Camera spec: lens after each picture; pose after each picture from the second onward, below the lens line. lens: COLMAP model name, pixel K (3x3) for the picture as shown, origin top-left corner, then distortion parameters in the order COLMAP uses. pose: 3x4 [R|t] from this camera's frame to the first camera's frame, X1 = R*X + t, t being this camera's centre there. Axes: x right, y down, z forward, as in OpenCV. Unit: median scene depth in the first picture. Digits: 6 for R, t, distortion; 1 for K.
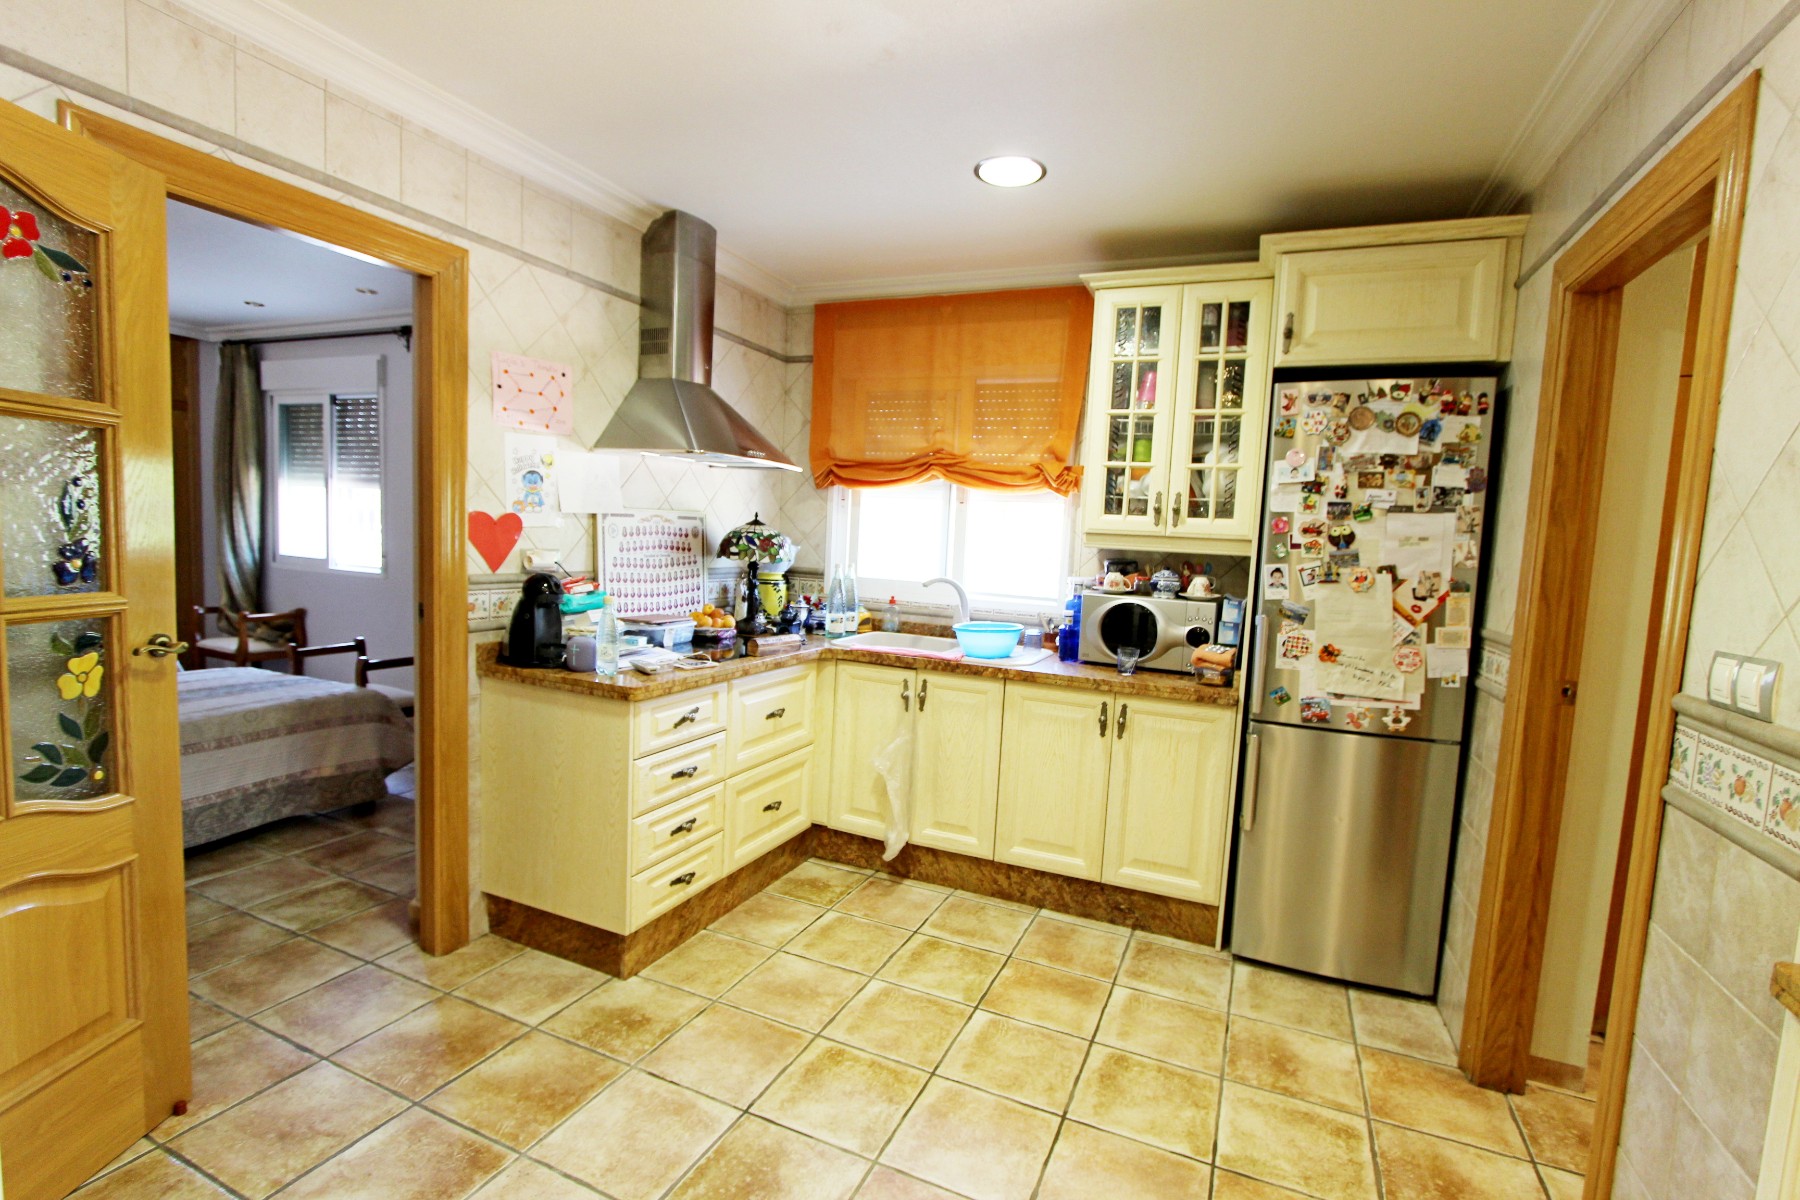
lens RADIAL K [[828.5, 0, 902.7], [0, 828.5, 599.8], [0, 0, 1]] dist [-0.018787, 0.001855]
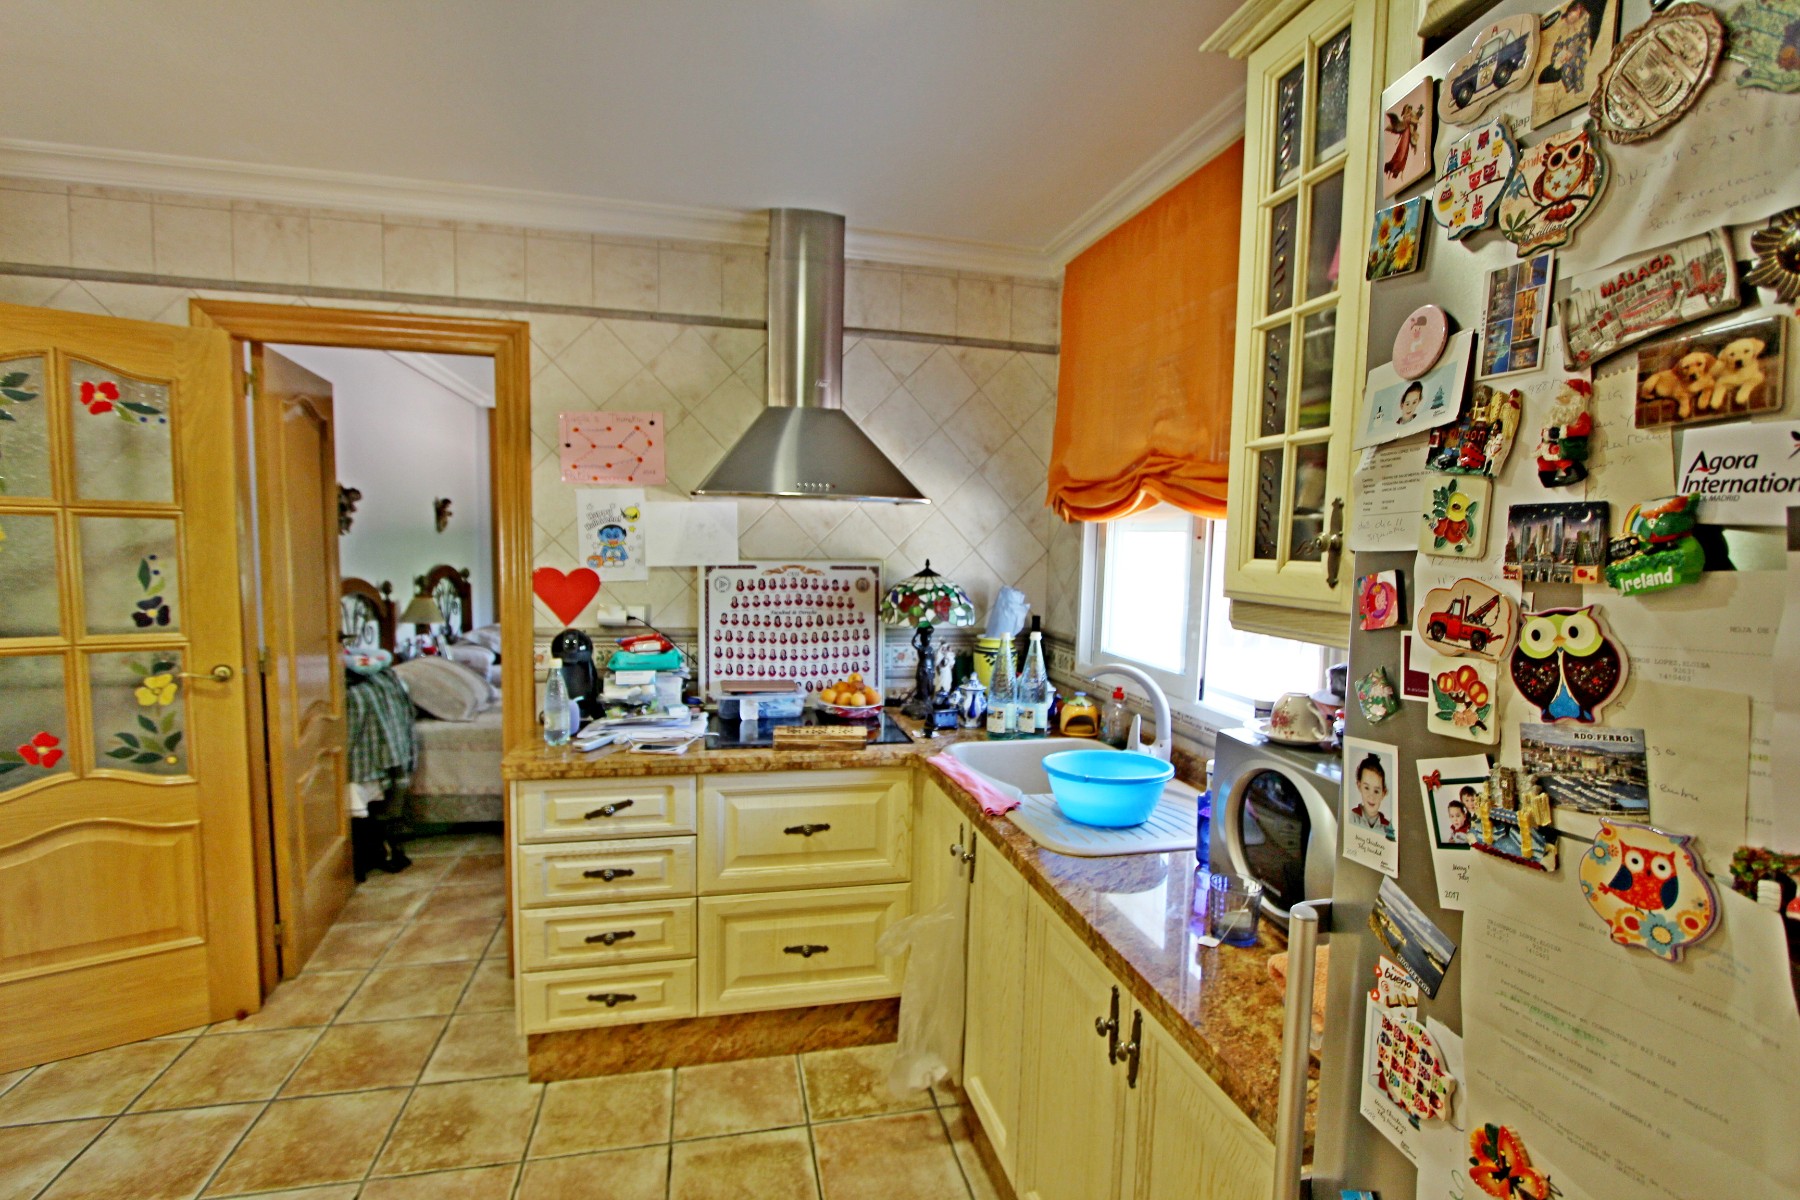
lens RADIAL K [[828.5, 0, 900.5], [0, 828.5, 607.3], [0, 0, 1]] dist [-0.018787, 0.001855]
pose [[0.604993, 0.032829, -0.795554, 0.579022], [-0.060420, 0.998162, -0.004757, -0.077347], [0.793935, 0.050945, 0.605864, 0.709922]]
